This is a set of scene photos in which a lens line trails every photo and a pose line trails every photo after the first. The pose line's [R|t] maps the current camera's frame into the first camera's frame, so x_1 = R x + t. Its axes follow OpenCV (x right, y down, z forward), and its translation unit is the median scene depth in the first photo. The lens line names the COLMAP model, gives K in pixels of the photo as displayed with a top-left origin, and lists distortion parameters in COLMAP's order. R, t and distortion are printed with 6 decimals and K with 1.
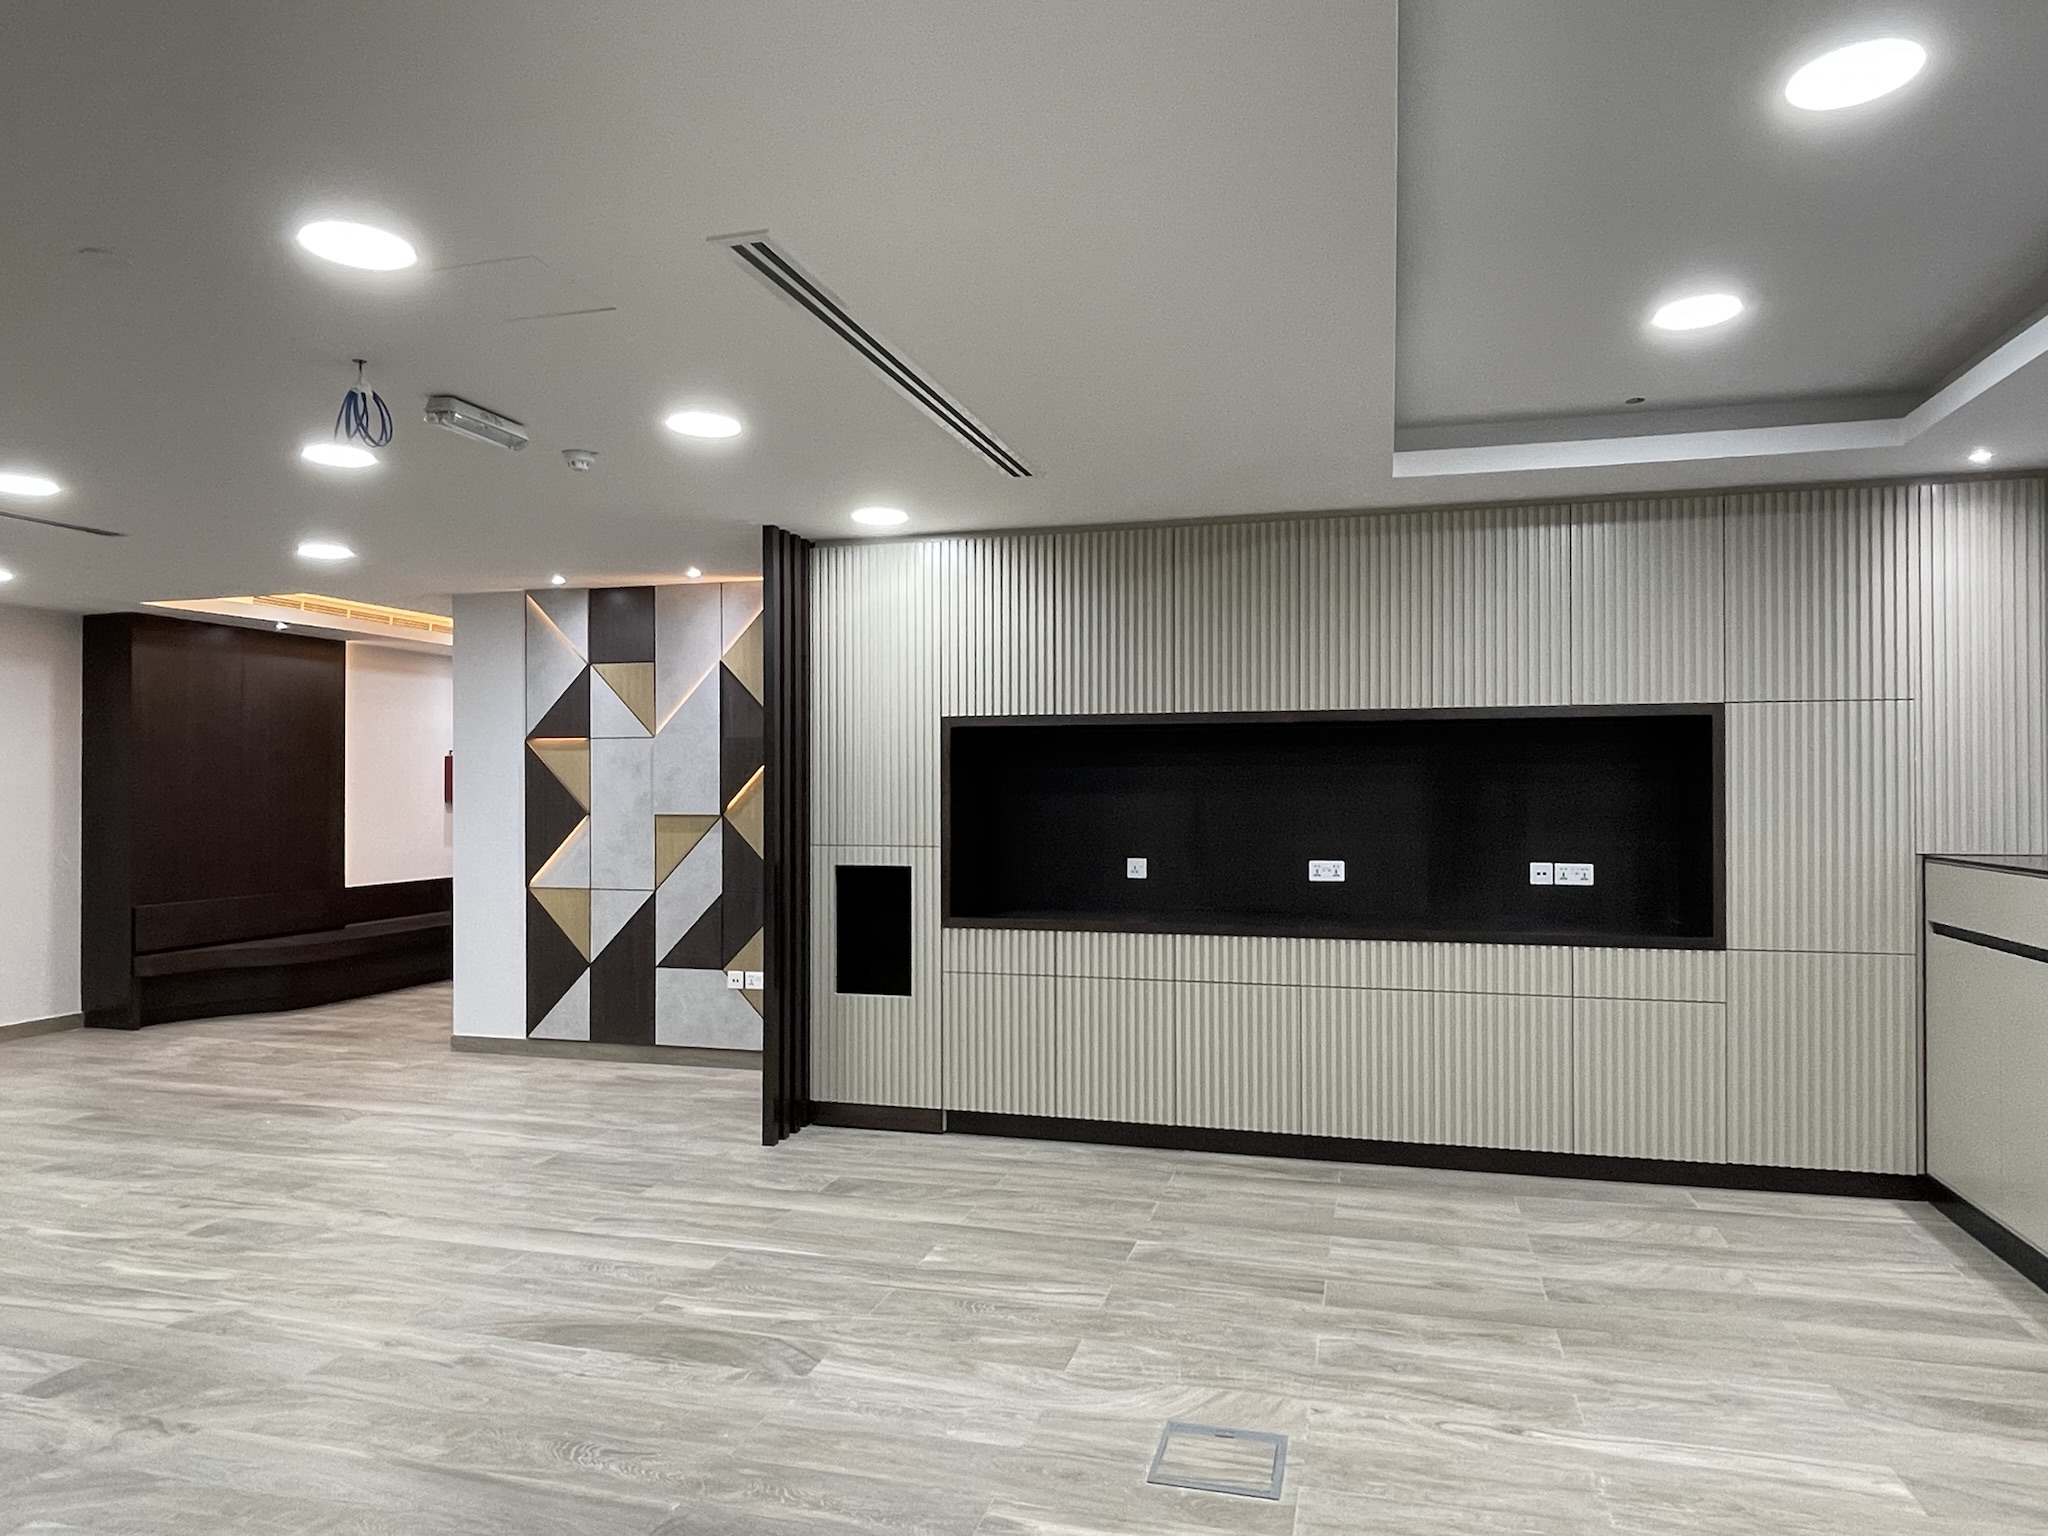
lens RADIAL K [[1269.0, 0, 1023.2], [0, 1269.0, 777.6], [0, 0, 1]] dist [-0.007926, 0.001057]
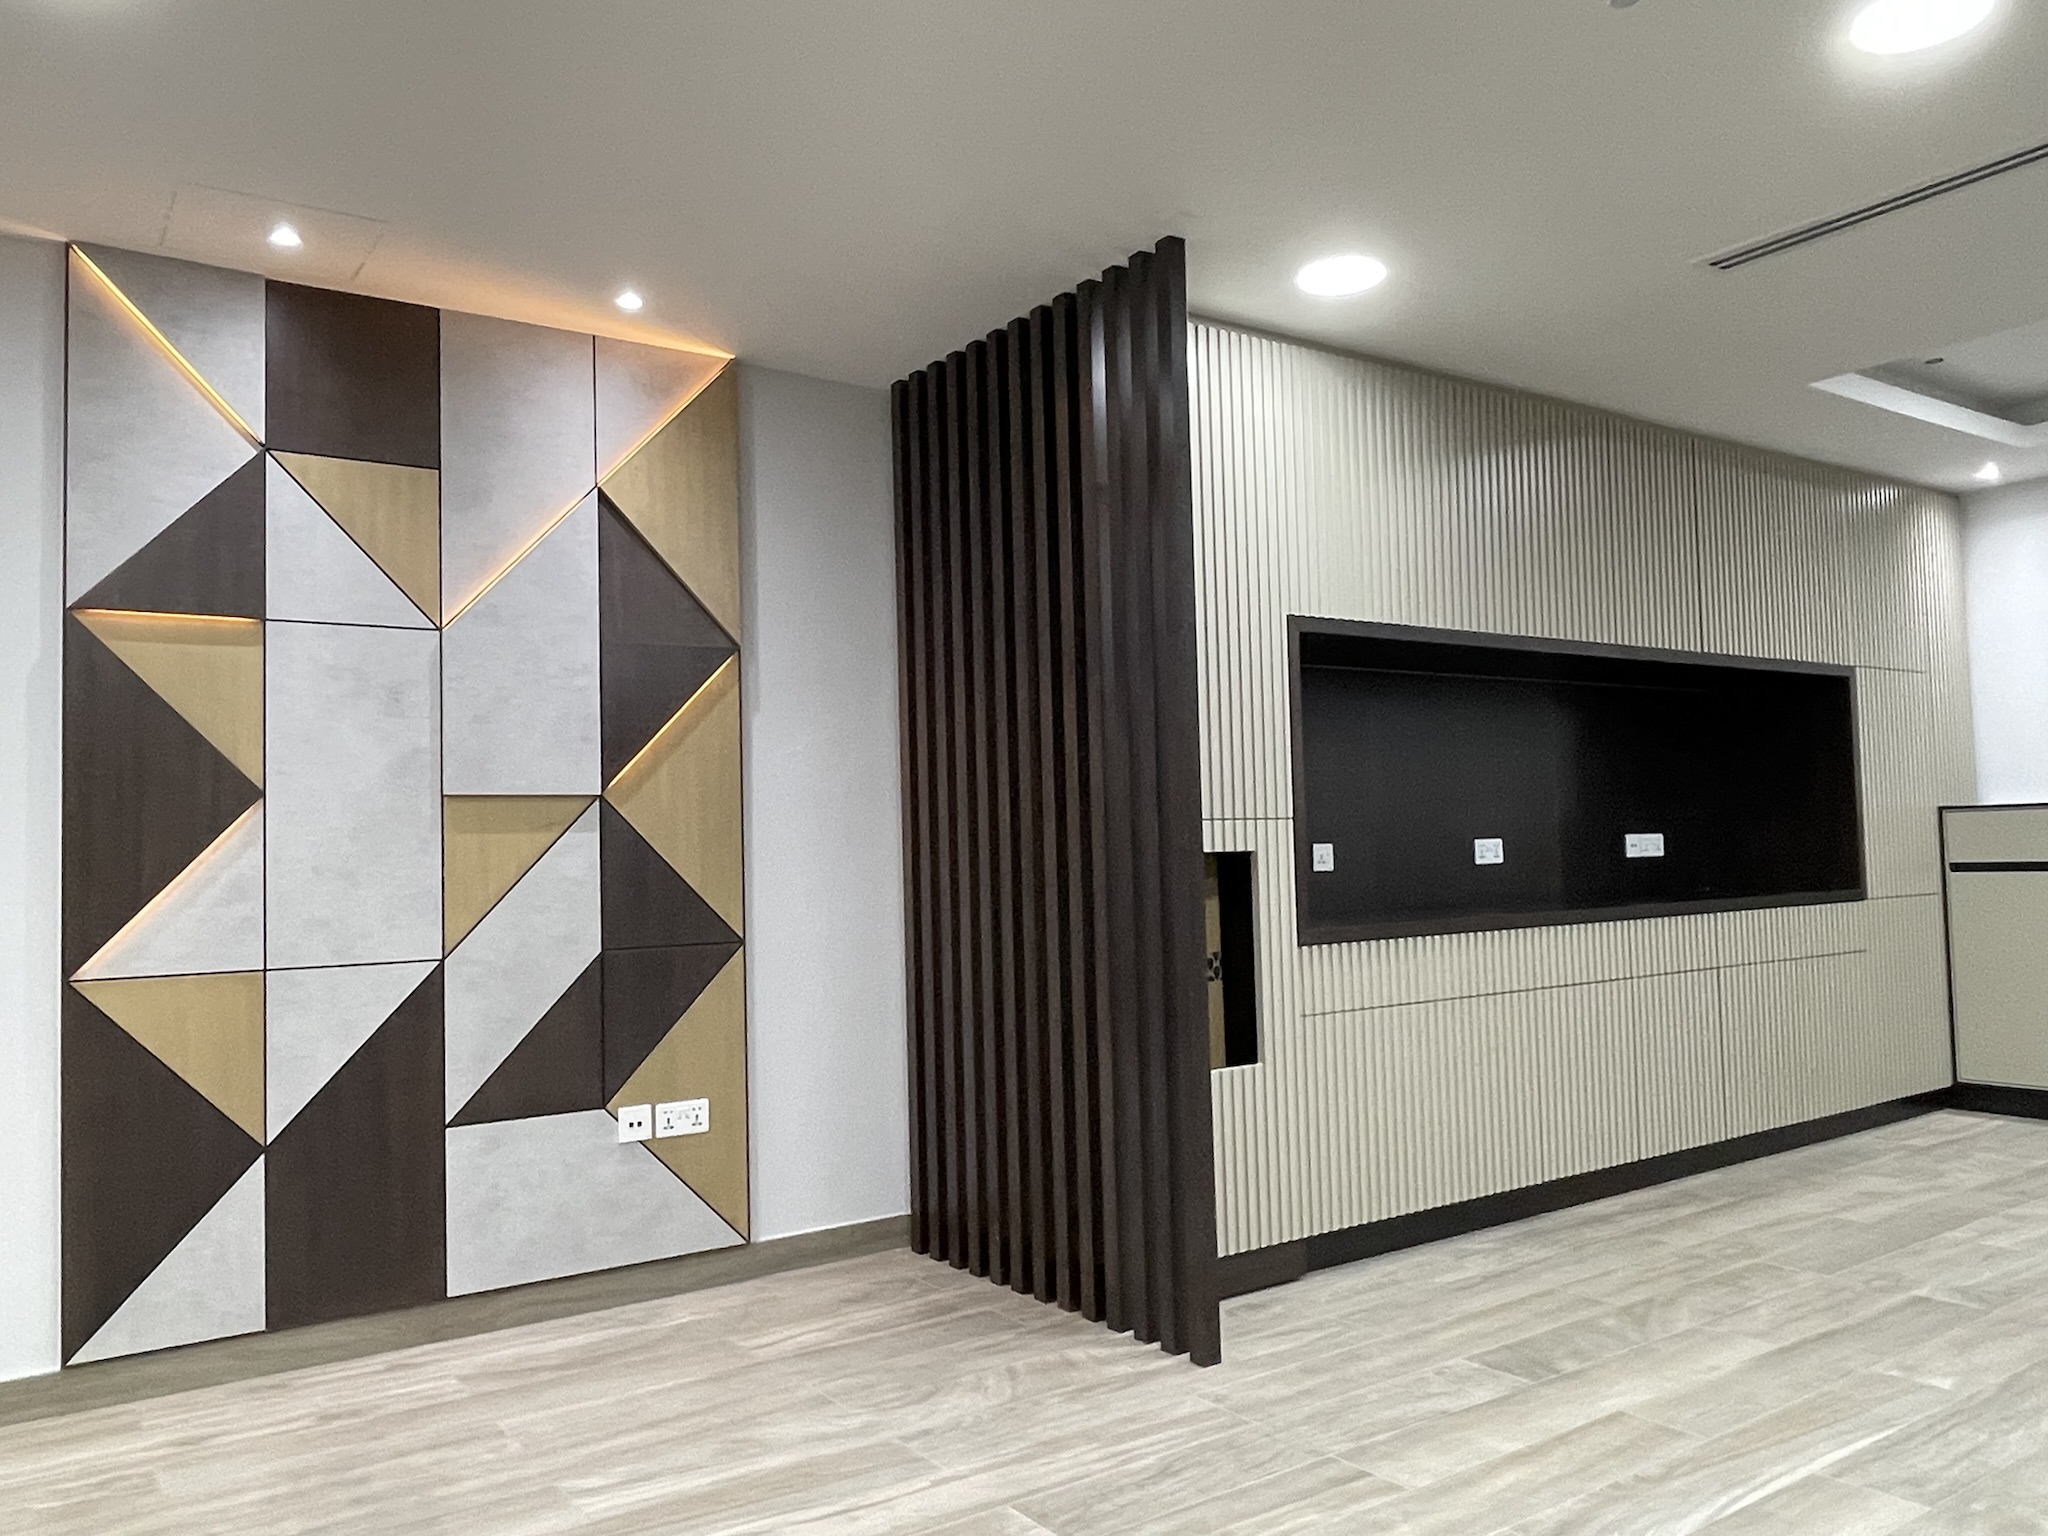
lens RADIAL K [[1496.9, 0, 1026.0], [0, 1496.9, 770.5], [0, 0, 1]] dist [-0.004867, -0.010739]
pose [[0.654903, 0.021910, 0.755395, -0.572945], [0.017875, 0.998851, -0.044468, 0.048861], [-0.755501, 0.042625, 0.653759, 0.487229]]
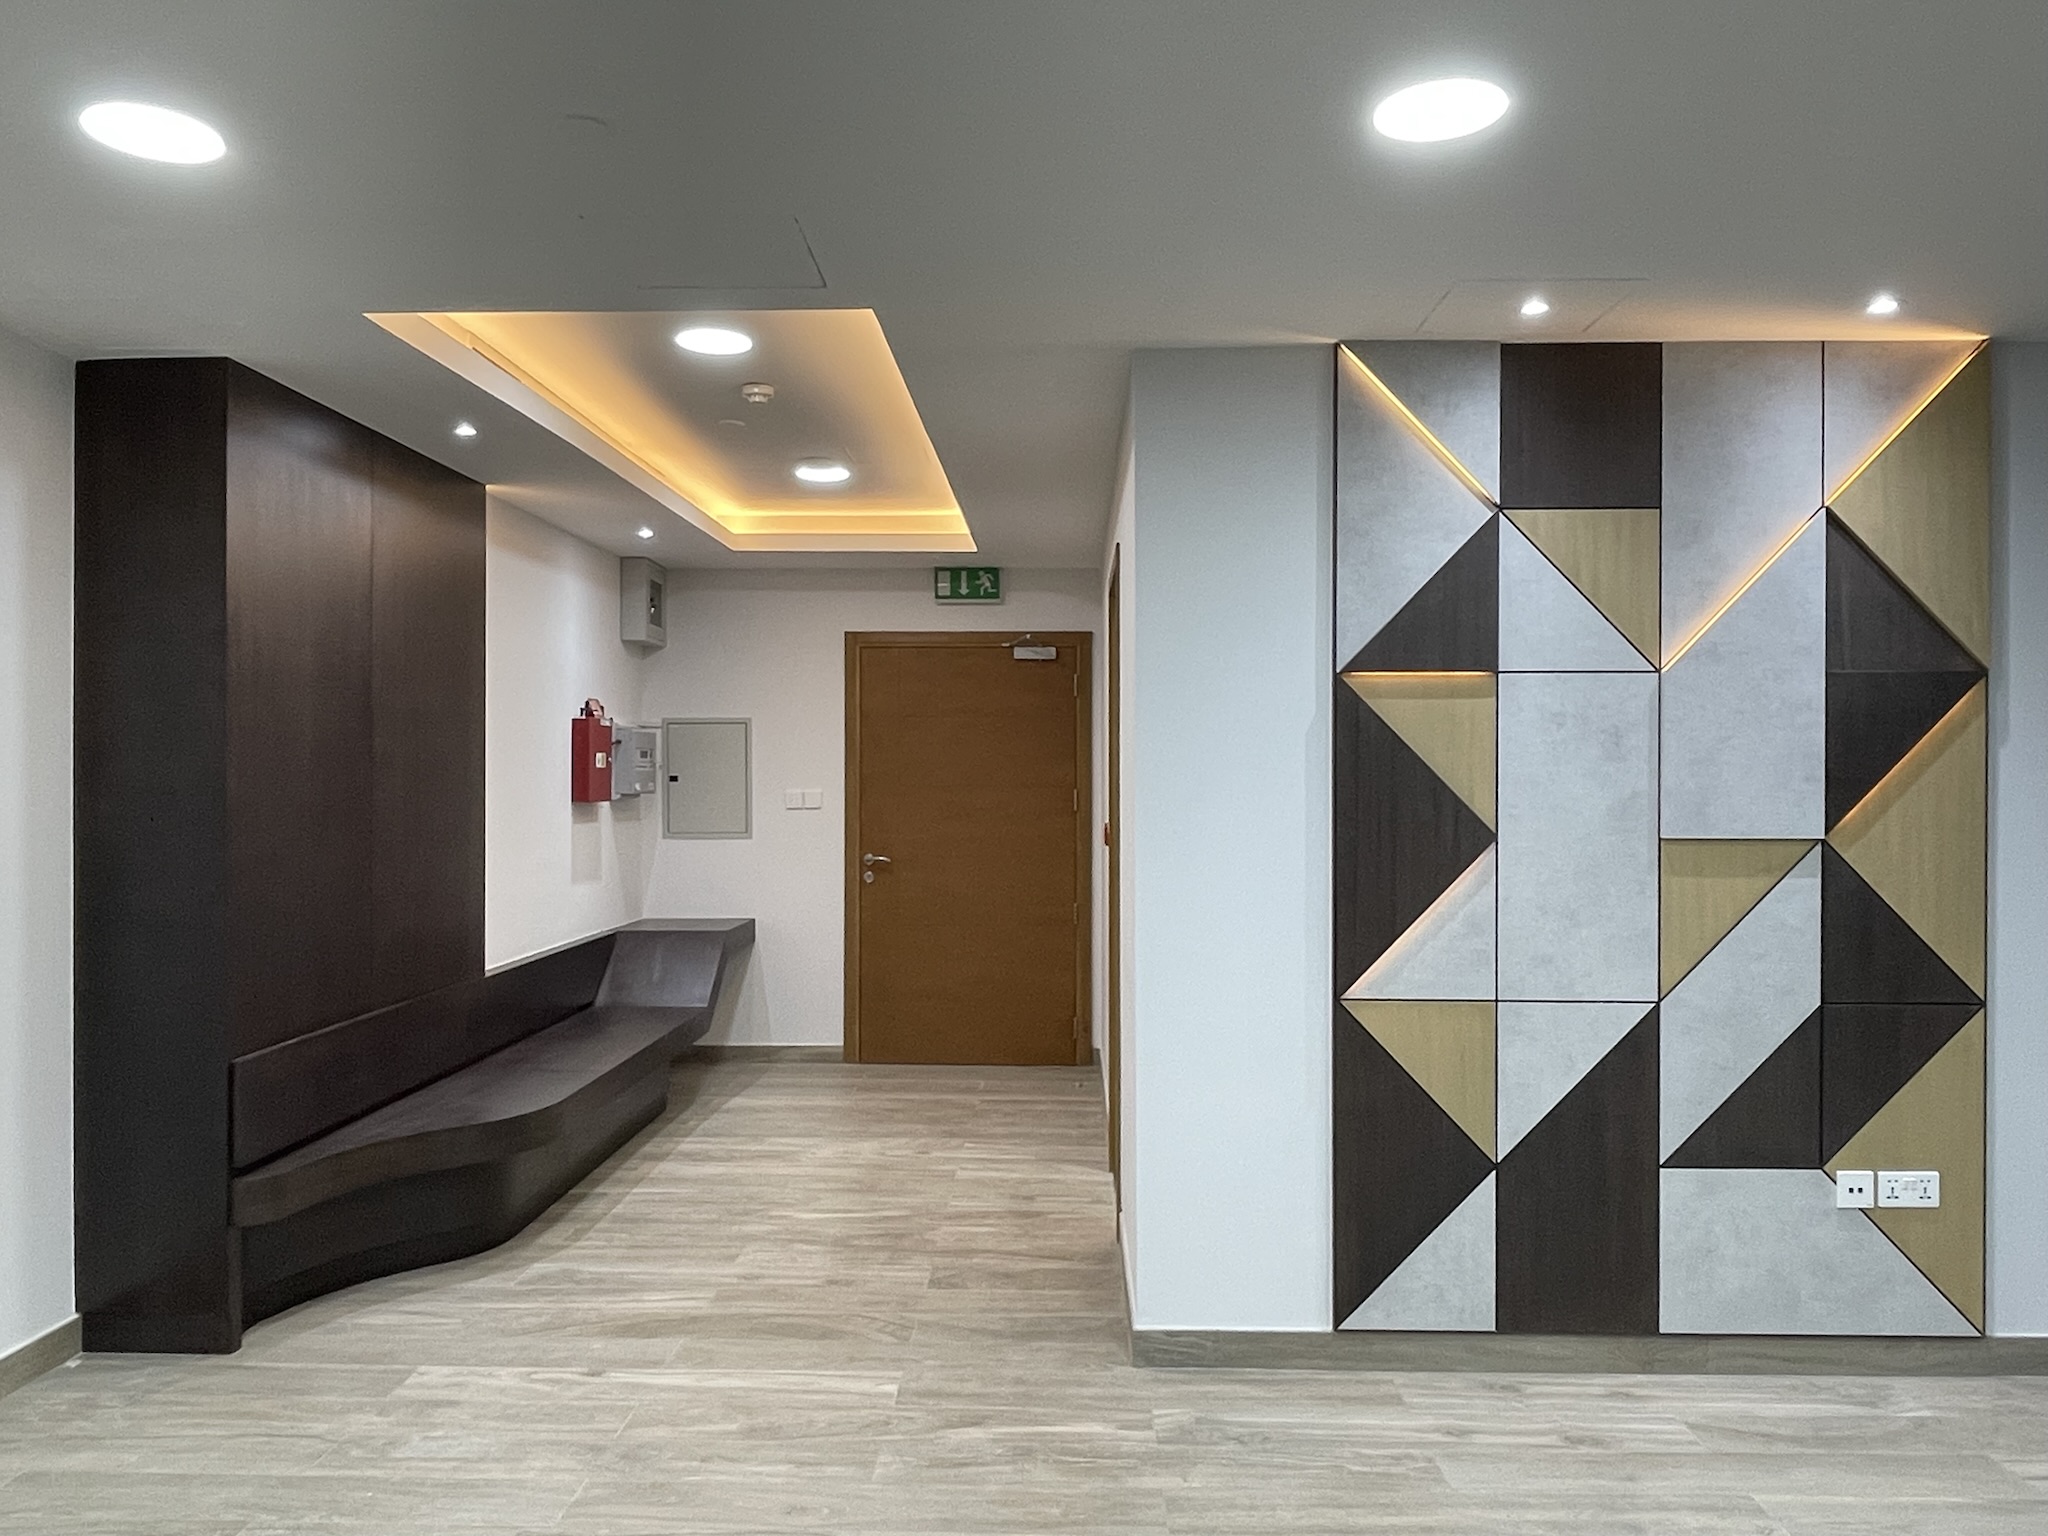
lens RADIAL K [[1496.9, 0, 1019.6], [0, 1496.9, 772.9], [0, 0, 1]] dist [-0.004867, -0.010739]
pose [[0.975161, -0.002836, 0.221480, -0.648825], [-0.000715, 0.999873, 0.015949, -0.003621], [-0.221497, -0.015711, 0.975034, 0.527773]]
